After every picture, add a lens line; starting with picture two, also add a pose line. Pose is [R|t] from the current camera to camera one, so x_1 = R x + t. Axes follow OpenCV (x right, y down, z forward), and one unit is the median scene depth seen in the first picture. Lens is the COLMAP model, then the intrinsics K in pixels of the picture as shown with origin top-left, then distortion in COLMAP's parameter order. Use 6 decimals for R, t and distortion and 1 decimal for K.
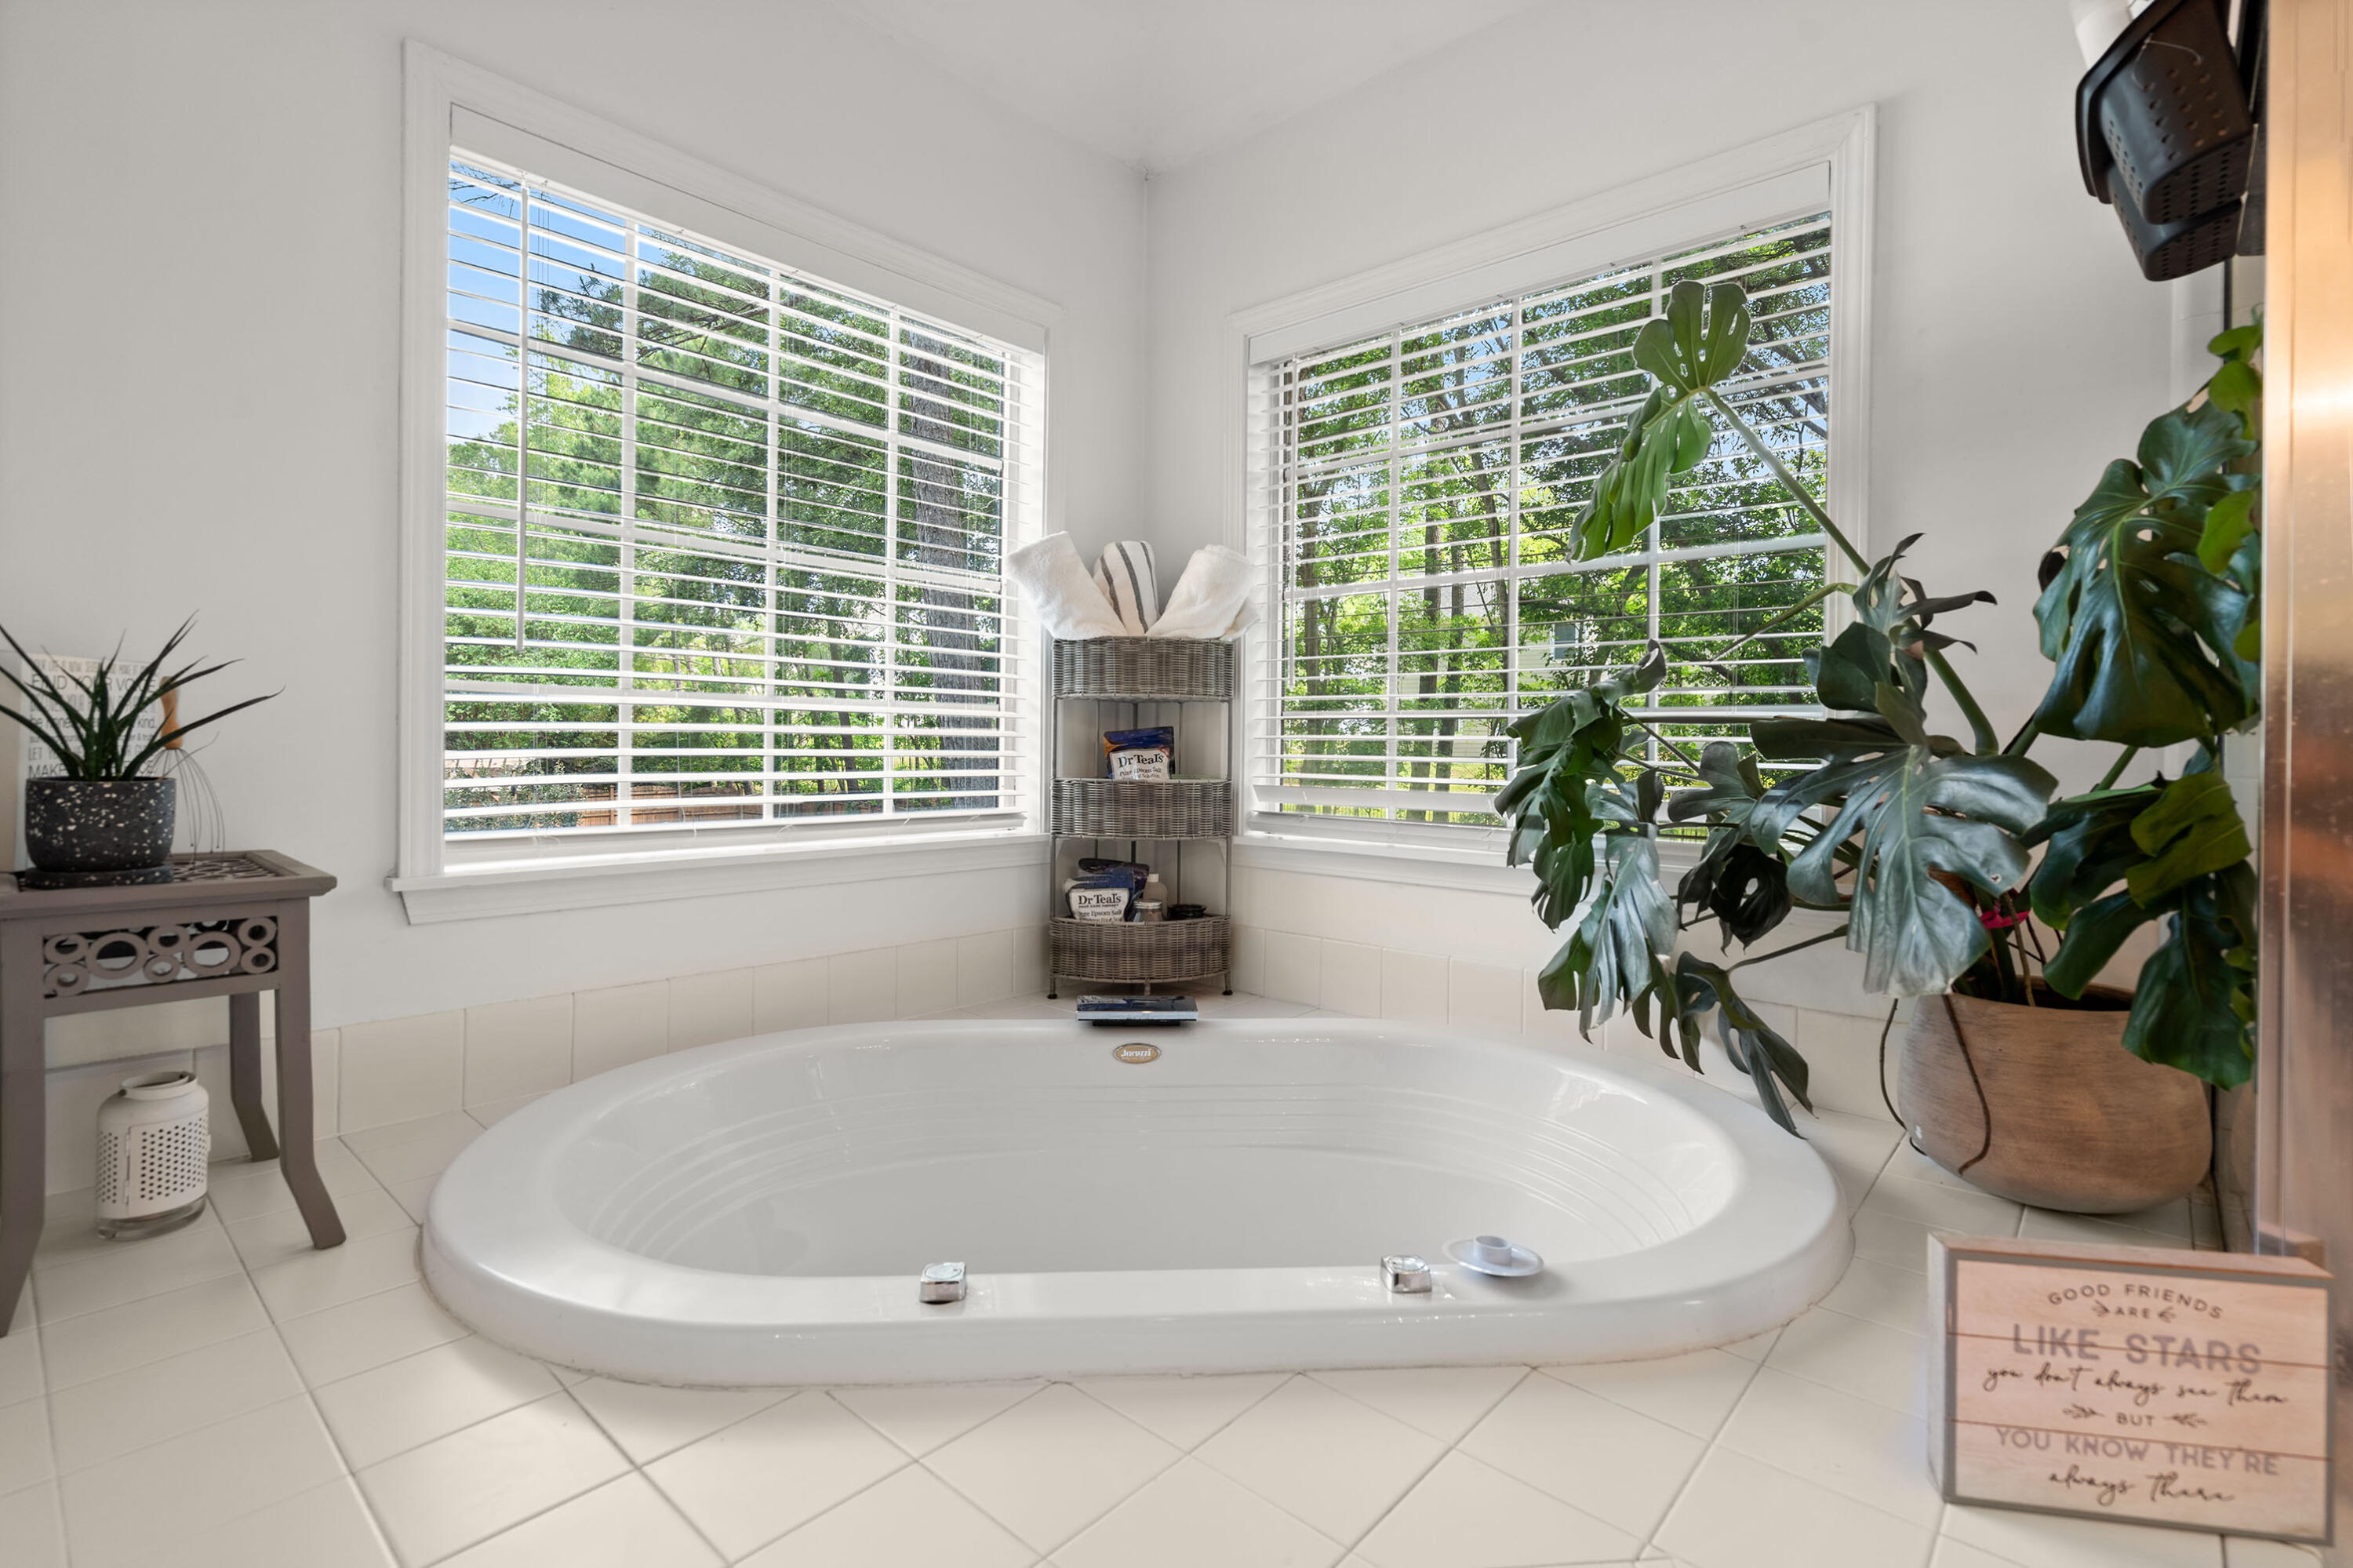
lens RADIAL K [[1094.7, 0, 1179.6], [0, 1094.7, 758.5], [0, 0, 1]] dist [-0.024833, 0.000299]
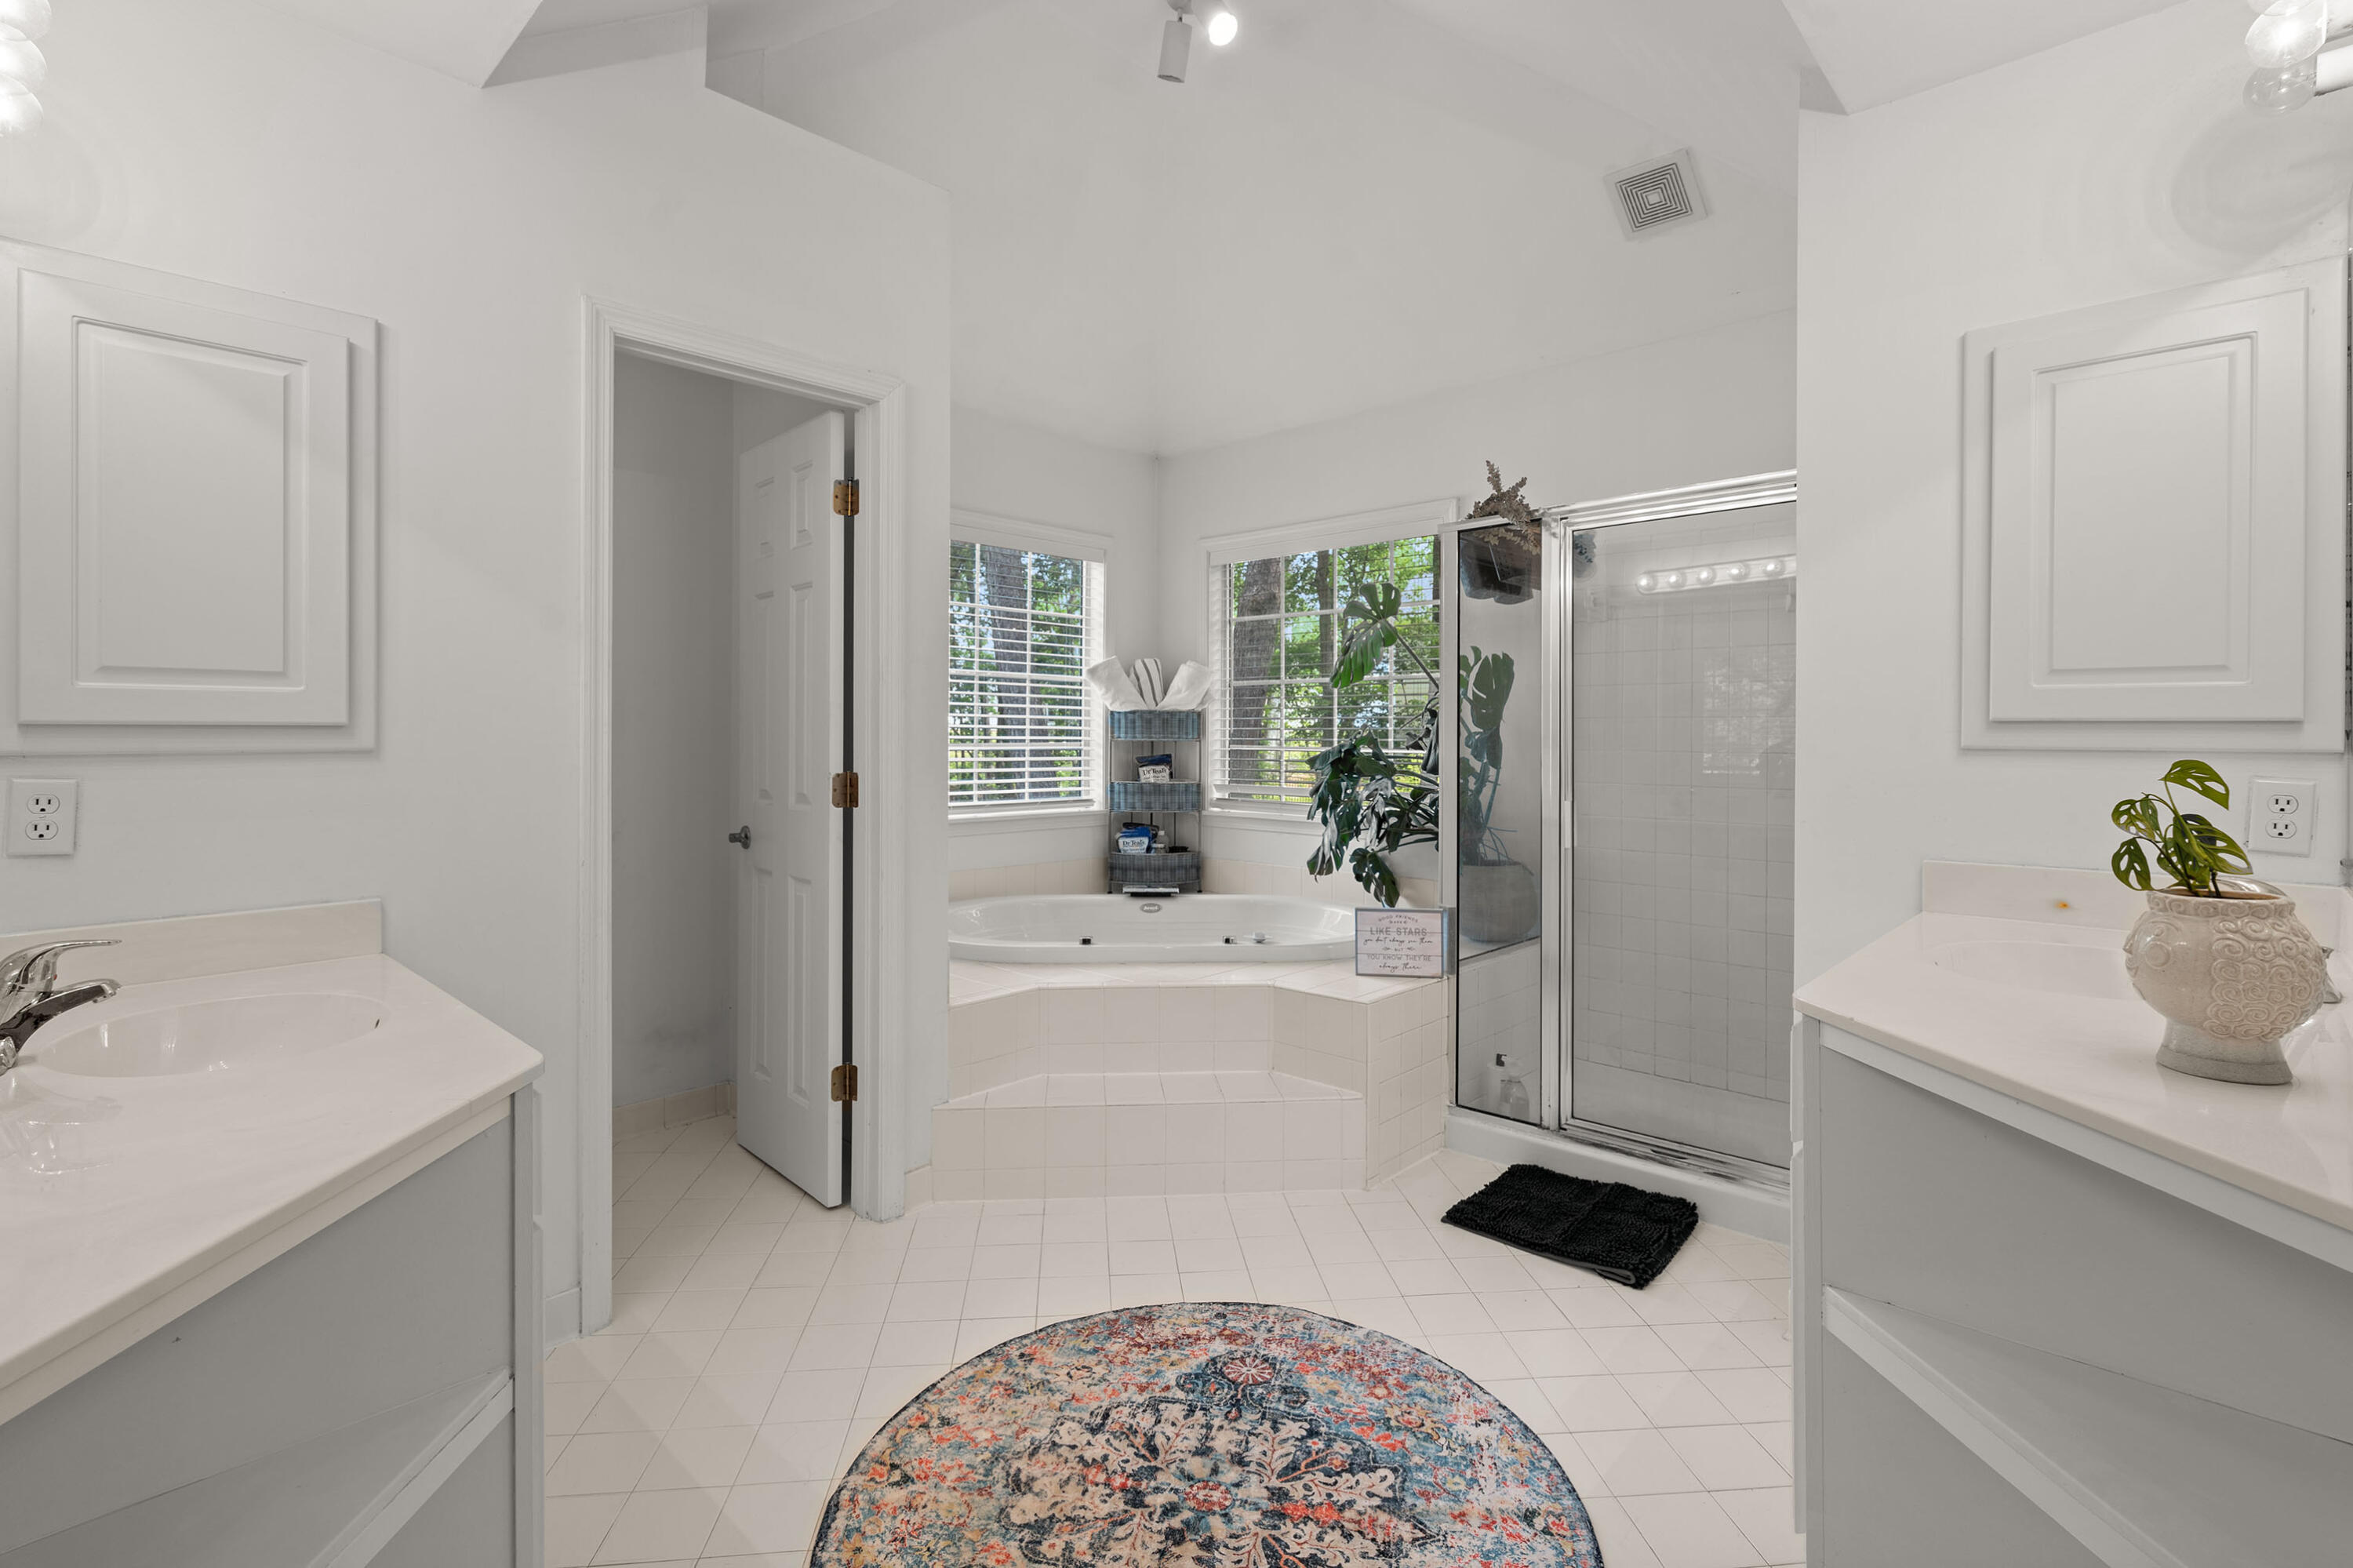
lens RADIAL K [[1094.7, 0, 1179.6], [0, 1094.7, 758.5], [0, 0, 1]] dist [-0.024833, 0.000299]
pose [[0.999489, -0.003751, -0.031735, 0.072335], [0.003907, 0.999981, 0.004850, -0.031864], [0.031717, -0.004972, 0.999485, -0.961021]]
